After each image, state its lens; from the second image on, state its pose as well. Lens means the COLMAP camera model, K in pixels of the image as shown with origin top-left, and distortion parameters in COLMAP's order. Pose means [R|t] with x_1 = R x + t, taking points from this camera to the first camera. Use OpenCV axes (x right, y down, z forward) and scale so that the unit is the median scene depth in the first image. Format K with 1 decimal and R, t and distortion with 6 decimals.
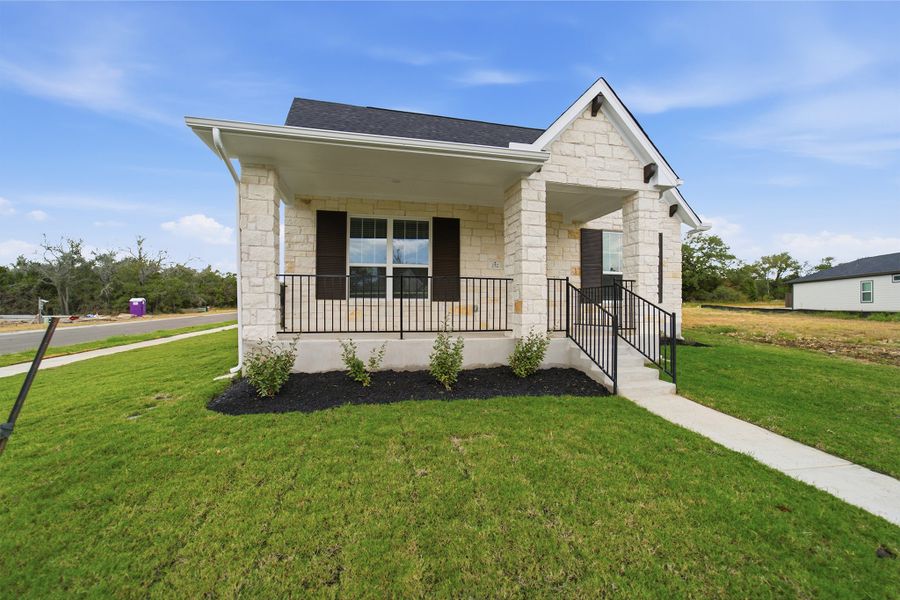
lens RADIAL K [[363.4, 0, 447.2], [0, 363.4, 305.8], [0, 0, 1]] dist [-0.000736, 0.000365]
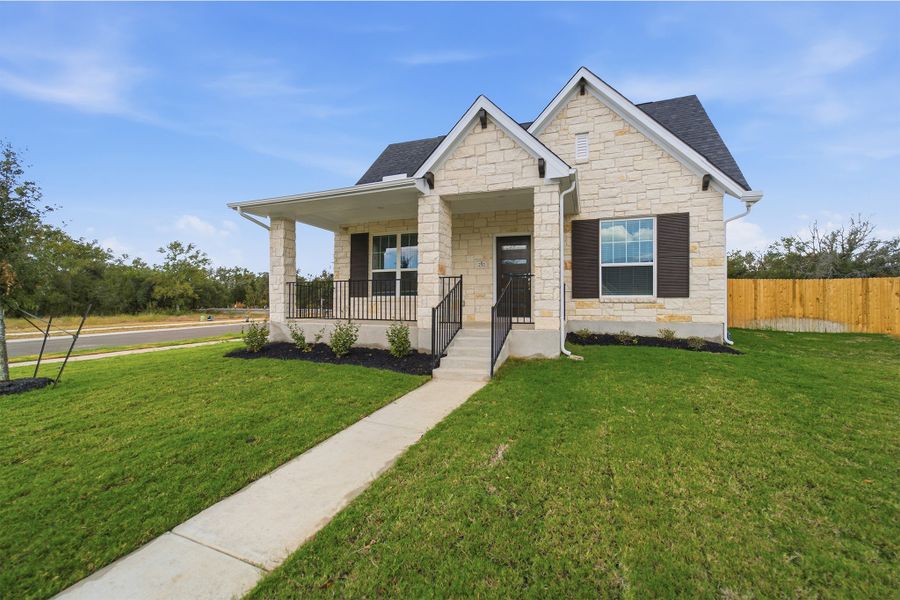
lens RADIAL K [[363.4, 0, 453.5], [0, 363.4, 299.6], [0, 0, 1]] dist [-0.000736, 0.000365]
pose [[0.840106, -0.005471, -0.542395, 0.717867], [-0.000126, 0.999947, -0.010282, 0.007173], [0.542423, 0.008707, 0.840061, 0.021303]]
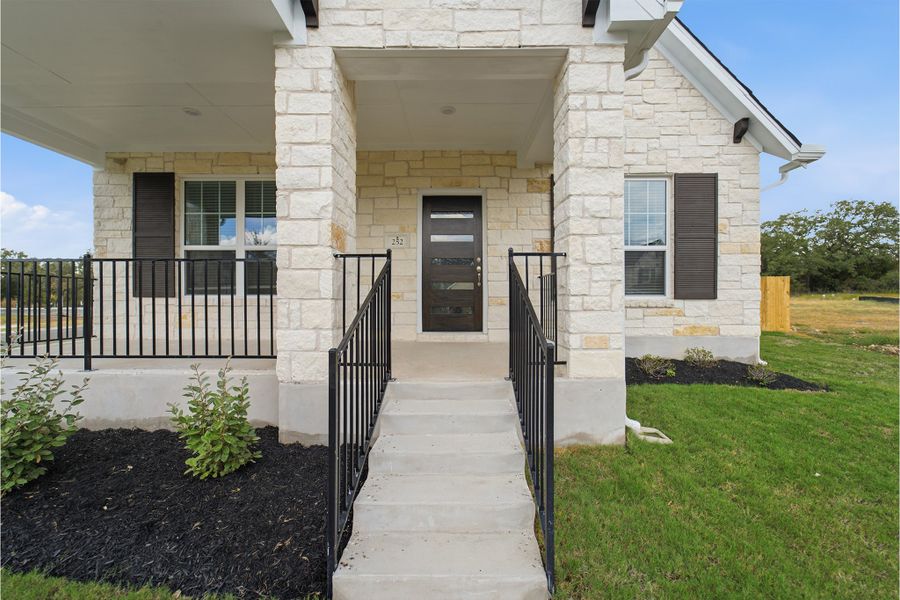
lens RADIAL K [[363.4, 0, 446.3], [0, 363.4, 302.8], [0, 0, 1]] dist [-0.000736, 0.000365]
pose [[0.969173, 0.000455, -0.246383, 0.398063], [0.002927, 0.999906, 0.013358, -0.013345], [0.246366, -0.013667, 0.969081, 0.433695]]
